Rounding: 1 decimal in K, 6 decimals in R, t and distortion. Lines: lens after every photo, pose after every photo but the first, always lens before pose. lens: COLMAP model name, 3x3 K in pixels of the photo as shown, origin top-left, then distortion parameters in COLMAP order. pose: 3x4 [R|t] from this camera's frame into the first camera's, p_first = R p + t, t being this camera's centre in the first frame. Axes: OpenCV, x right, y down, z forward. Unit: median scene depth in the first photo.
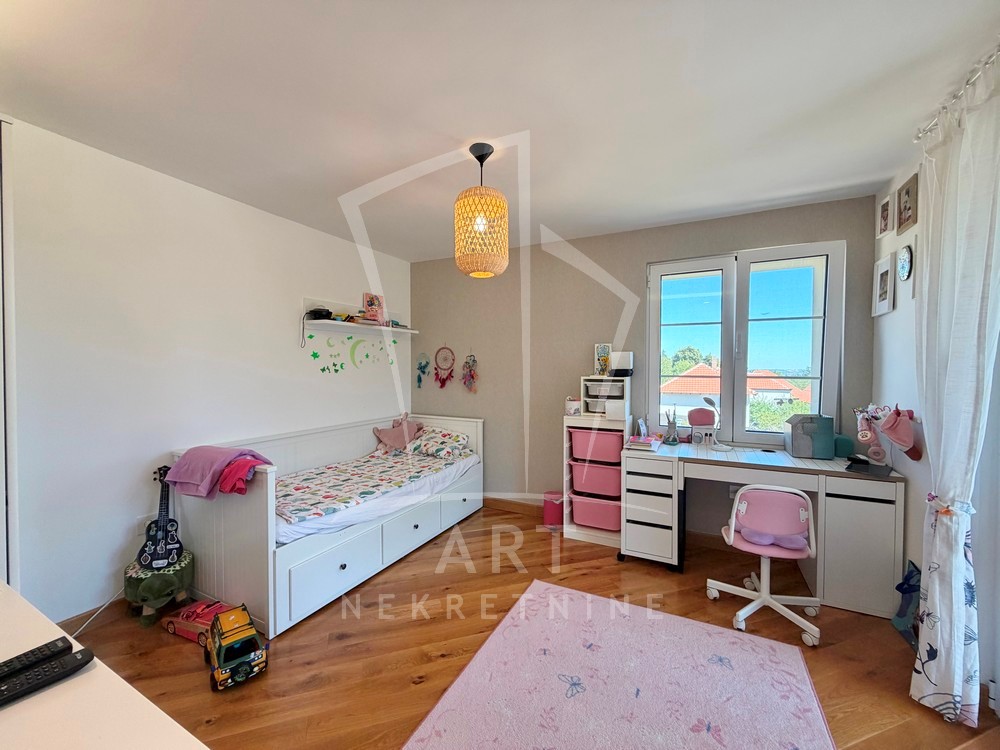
lens RADIAL K [[398.9, 0, 496.1], [0, 398.9, 377.3], [0, 0, 1]] dist [0.001028, -0.000107]
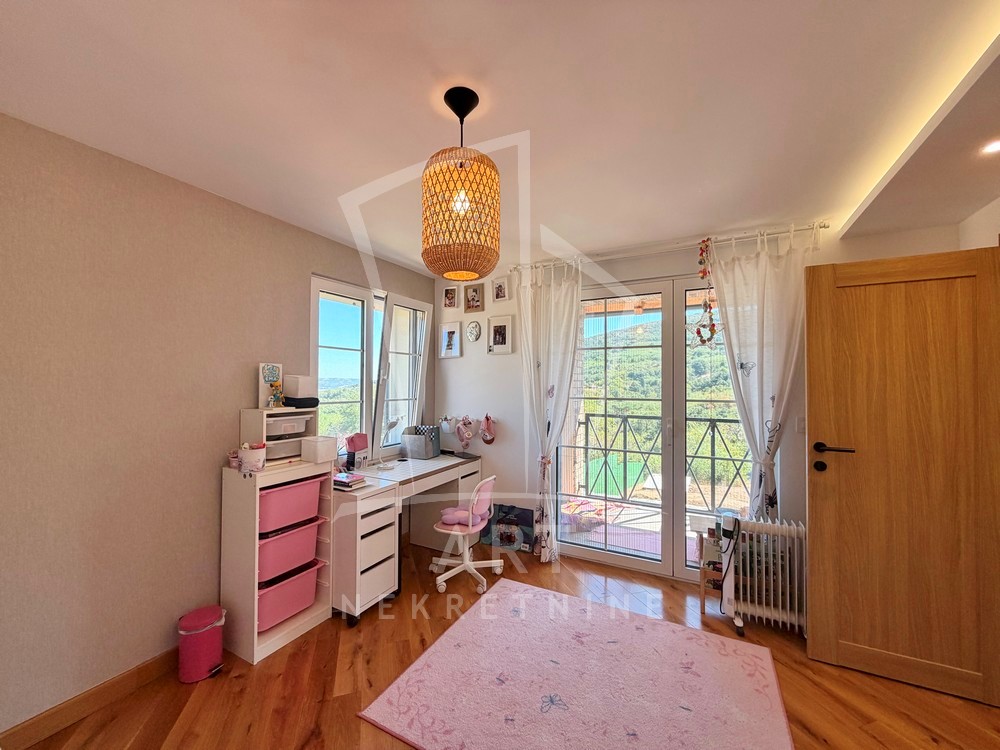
lens RADIAL K [[405.7, 0, 499.9], [0, 405.7, 369.1], [0, 0, 1]] dist [-0.000588, -0.000387]
pose [[-0.007849, 0.028162, 0.999573, -0.505767], [0.019868, 0.999410, -0.028002, -0.048051], [-0.999772, 0.019639, -0.008404, 0.626648]]
